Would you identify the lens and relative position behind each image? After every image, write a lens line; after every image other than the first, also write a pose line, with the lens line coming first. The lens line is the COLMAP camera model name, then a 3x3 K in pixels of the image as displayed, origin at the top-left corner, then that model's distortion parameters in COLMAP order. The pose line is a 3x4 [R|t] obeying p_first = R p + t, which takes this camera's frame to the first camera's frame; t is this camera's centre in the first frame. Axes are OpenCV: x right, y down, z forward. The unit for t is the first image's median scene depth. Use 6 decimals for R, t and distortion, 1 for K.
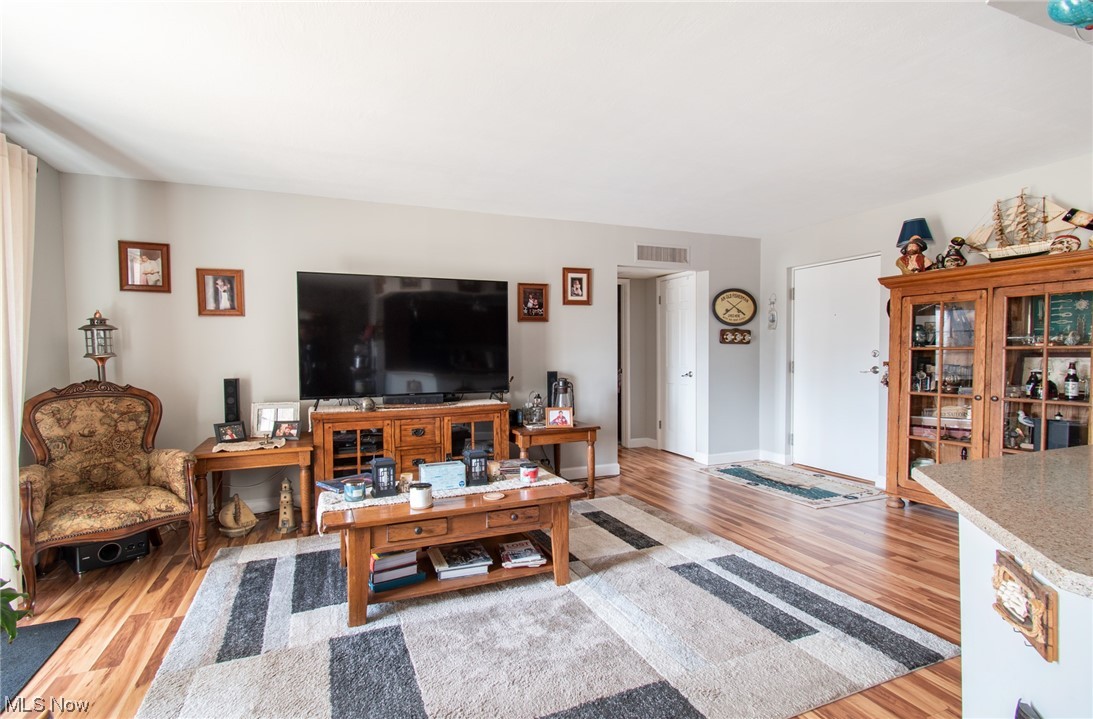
lens RADIAL K [[494.2, 0, 509.9], [0, 494.2, 374.3], [0, 0, 1]] dist [0.003229, -0.000100]
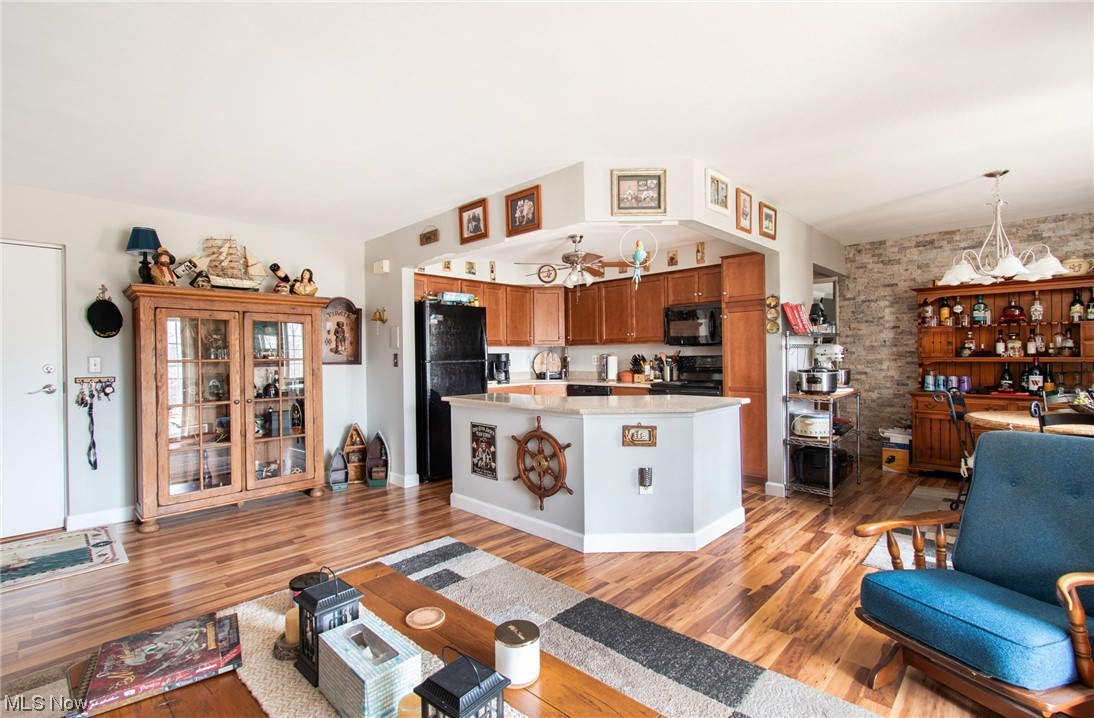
lens RADIAL K [[494.7, 0, 549.4], [0, 494.7, 356.9], [0, 0, 1]] dist [0.003229, -0.000100]
pose [[-0.427081, 0.013293, 0.904116, -0.426283], [0.057644, 0.998258, 0.012553, -0.030842], [-0.902374, 0.057478, -0.427103, 0.775120]]
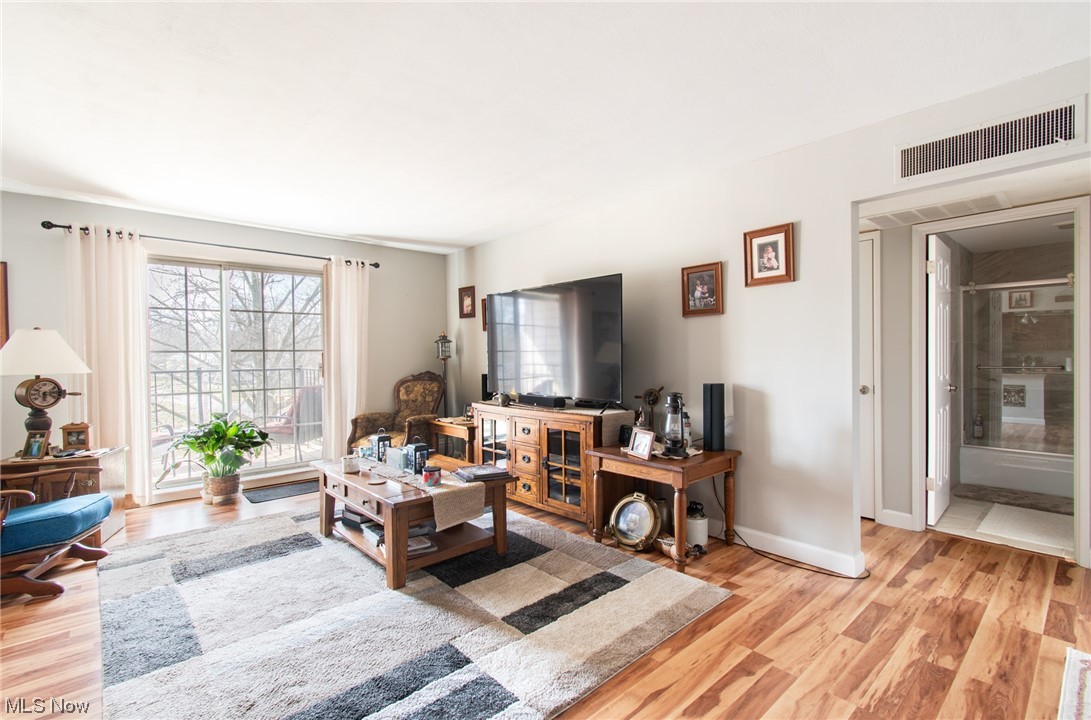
lens RADIAL K [[493.3, 0, 543.2], [0, 493.3, 360.4], [0, 0, 1]] dist [0.003229, -0.000100]
pose [[0.354856, 0.014029, -0.934816, 0.851250], [-0.040692, 0.999172, -0.000452, -0.038504], [0.934035, 0.038200, 0.355133, 0.669609]]
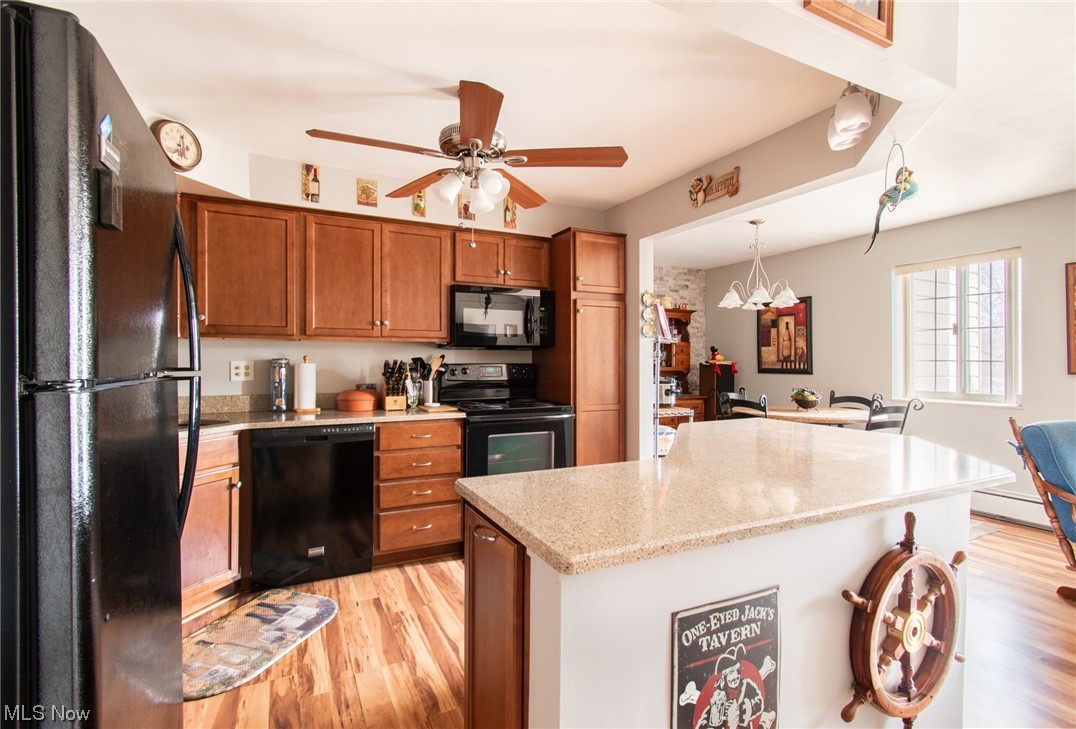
lens RADIAL K [[493.4, 0, 527.6], [0, 493.4, 364.2], [0, 0, 1]] dist [0.003927, -0.002145]
pose [[-0.995804, 0.008796, -0.091087, 0.759694], [0.004115, 0.998667, 0.051453, -0.039875], [0.091418, 0.050862, -0.994513, 0.736809]]
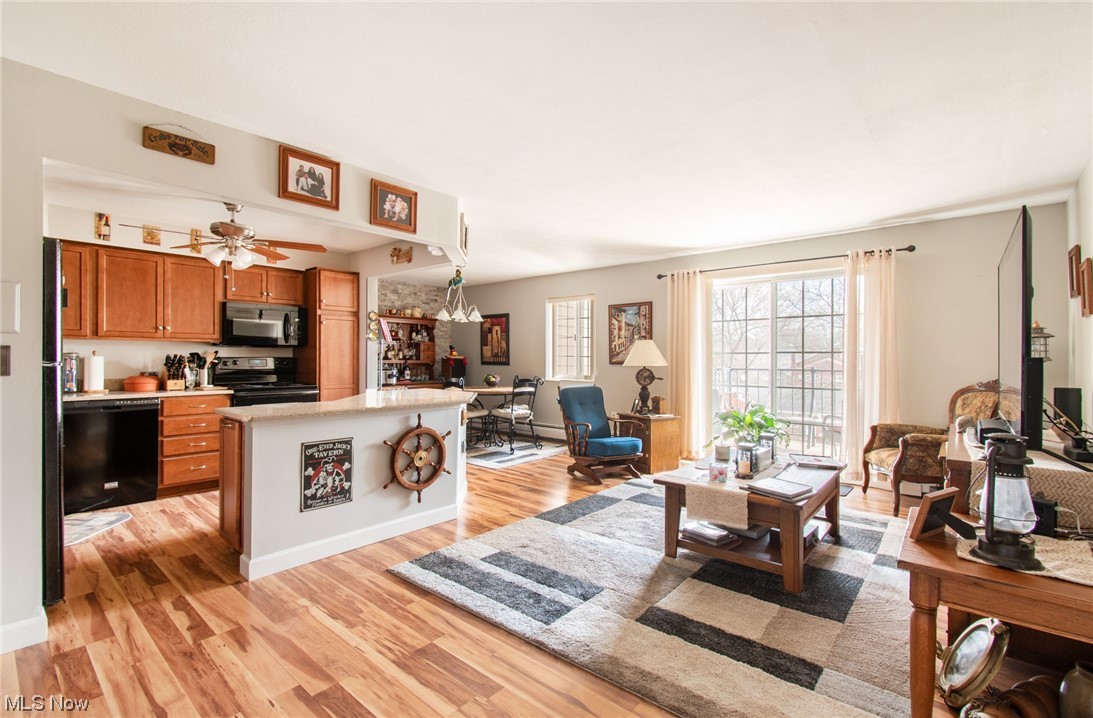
lens RADIAL K [[494.2, 0, 546.4], [0, 494.2, 357.9], [0, 0, 1]] dist [0.003229, -0.000100]
pose [[-0.880394, 0.005758, -0.474209, 0.683109], [-0.018750, 0.998722, 0.046938, -0.070281], [0.473873, 0.050215, -0.879160, 1.382708]]
